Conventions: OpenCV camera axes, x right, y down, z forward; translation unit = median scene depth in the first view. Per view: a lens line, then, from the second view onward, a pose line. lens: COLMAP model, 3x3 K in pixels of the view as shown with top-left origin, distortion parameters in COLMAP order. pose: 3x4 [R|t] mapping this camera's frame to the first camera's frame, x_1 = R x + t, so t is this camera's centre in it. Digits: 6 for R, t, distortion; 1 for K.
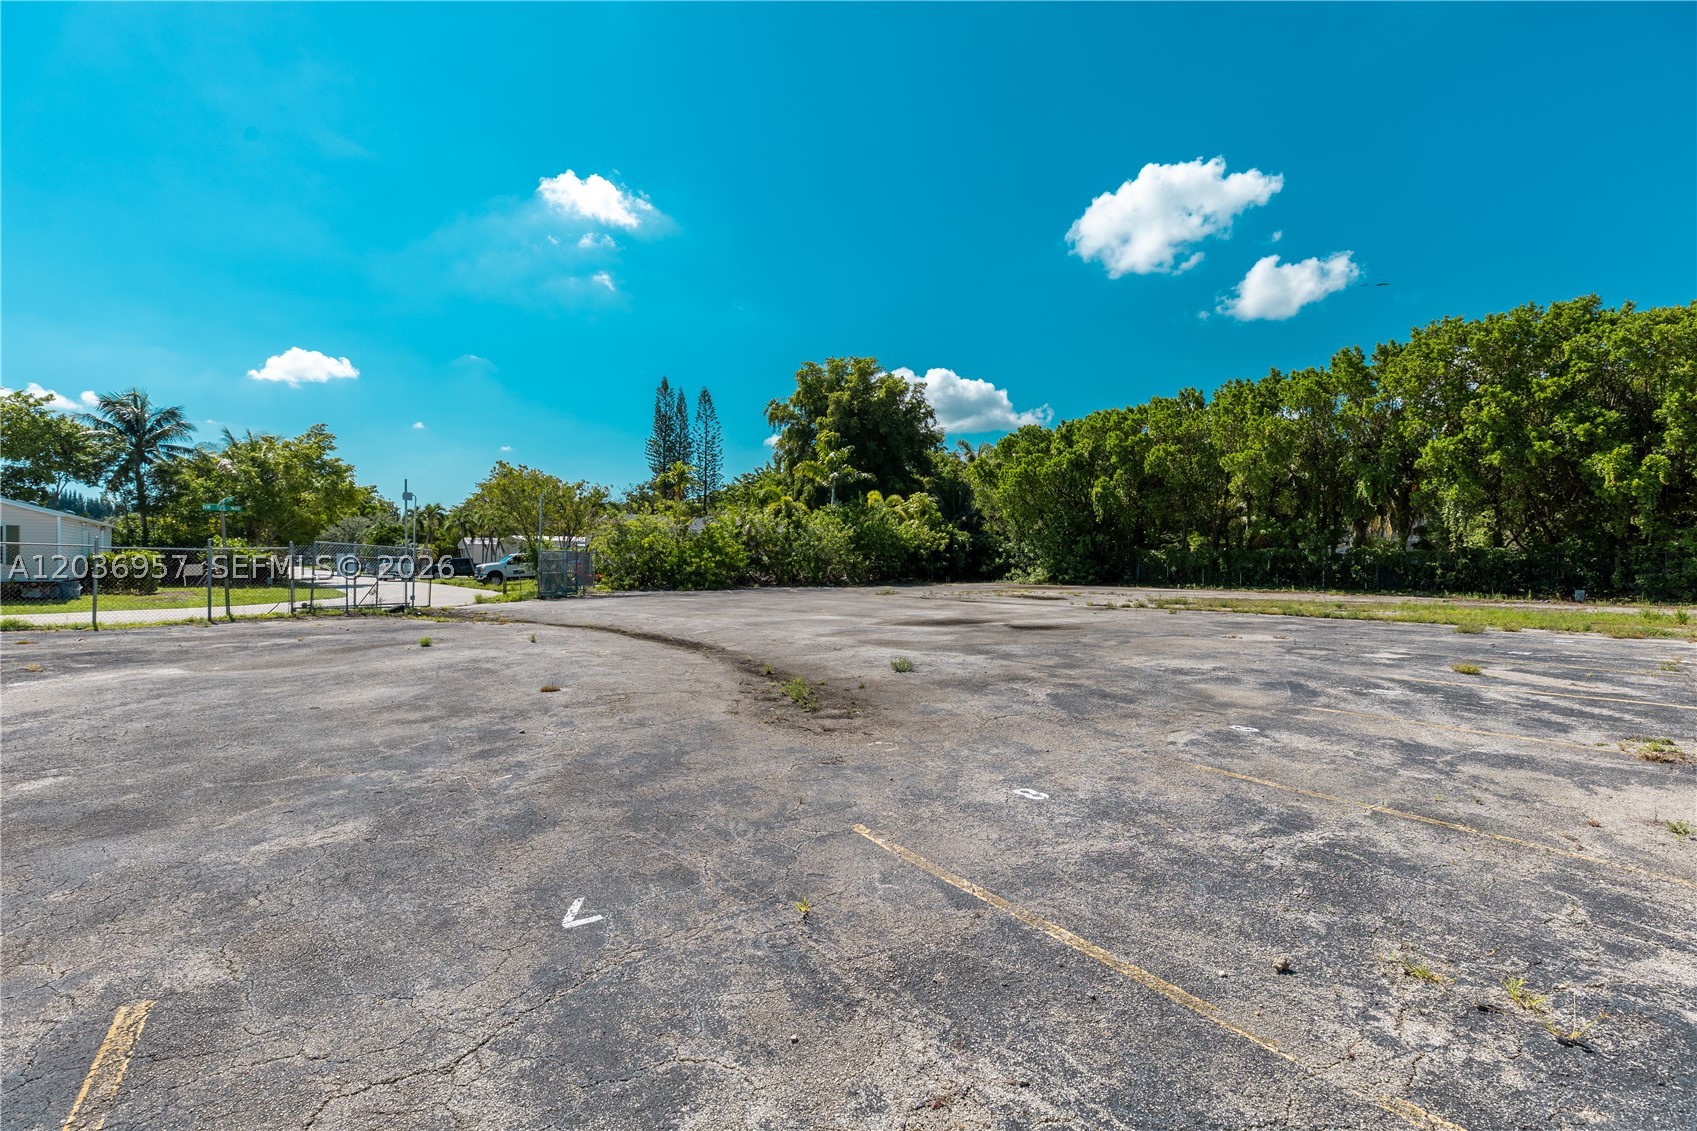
lens RADIAL K [[764.4, 0, 855.9], [0, 764.4, 560.5], [0, 0, 1]] dist [0.004464, 0.000294]
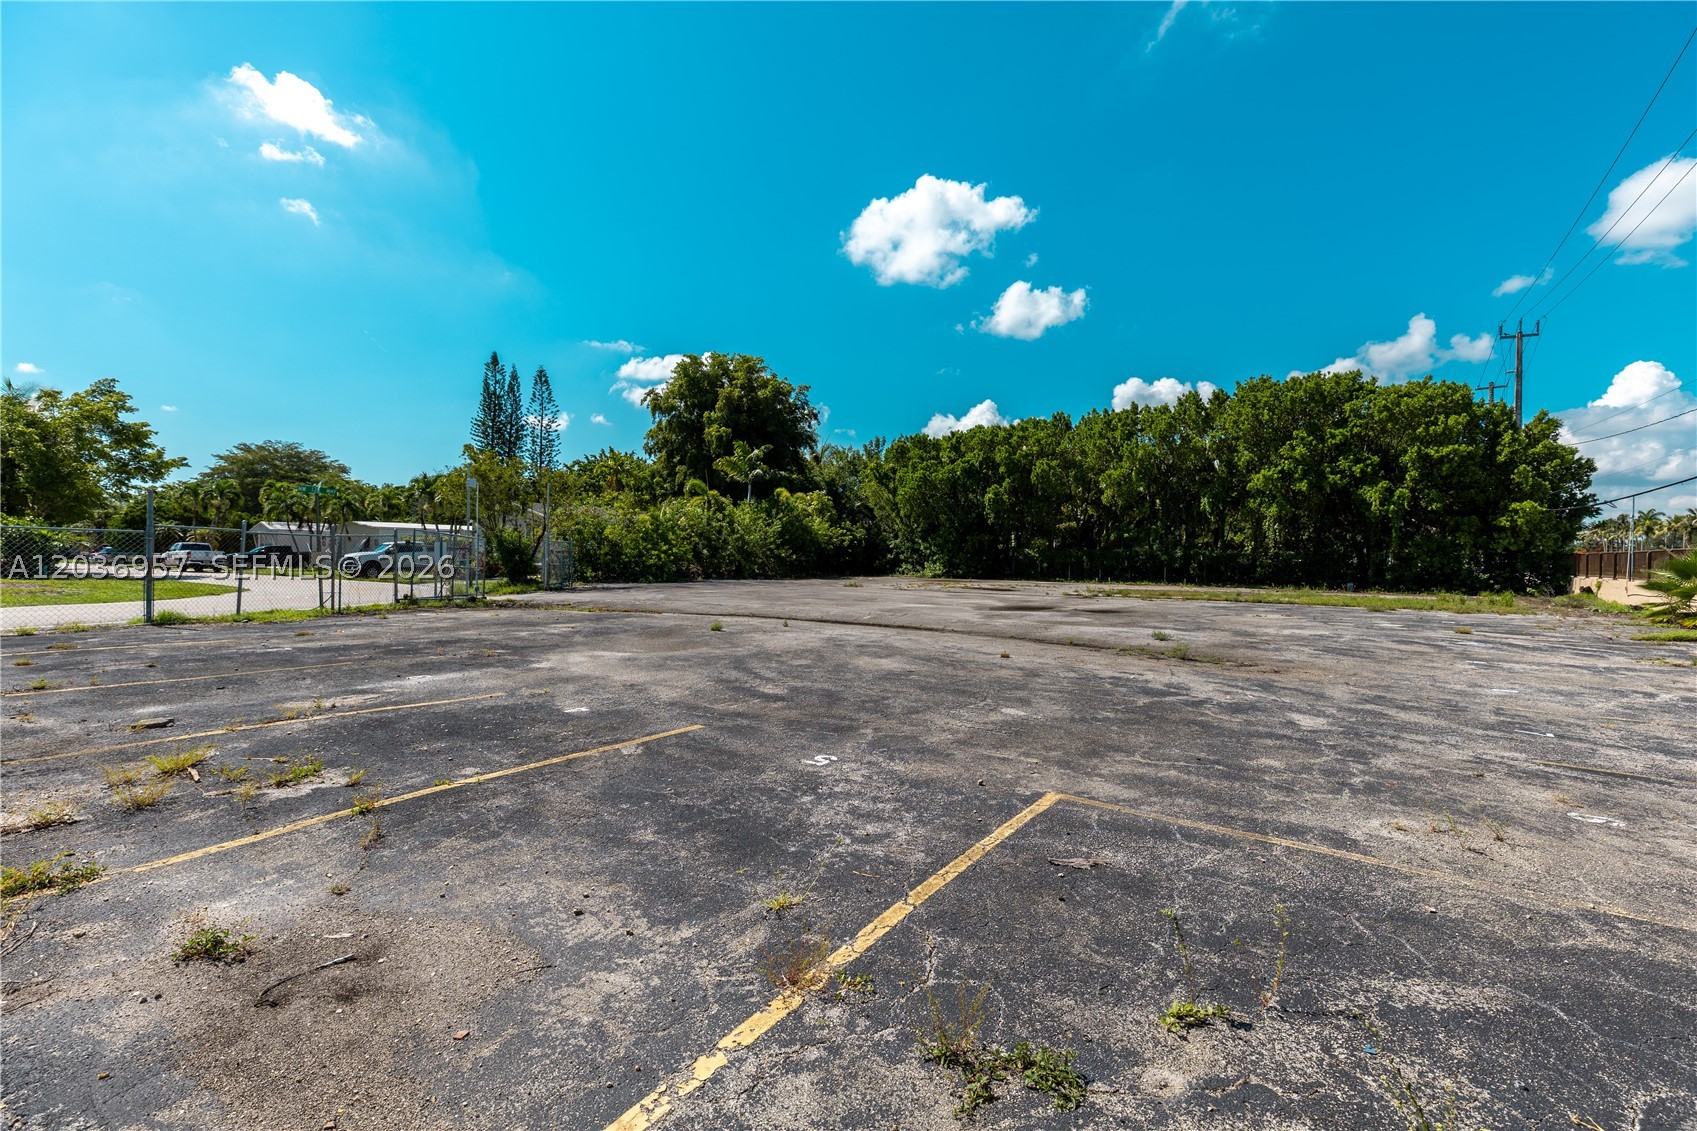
lens RADIAL K [[776.5, 0, 861.9], [0, 776.5, 589.2], [0, 0, 1]] dist [0.020264, -0.000007]
pose [[0.949602, -0.002960, 0.313444, -0.180659], [-0.010937, 0.999034, 0.042568, 0.000471], [-0.313267, -0.043851, 0.948652, -0.045116]]
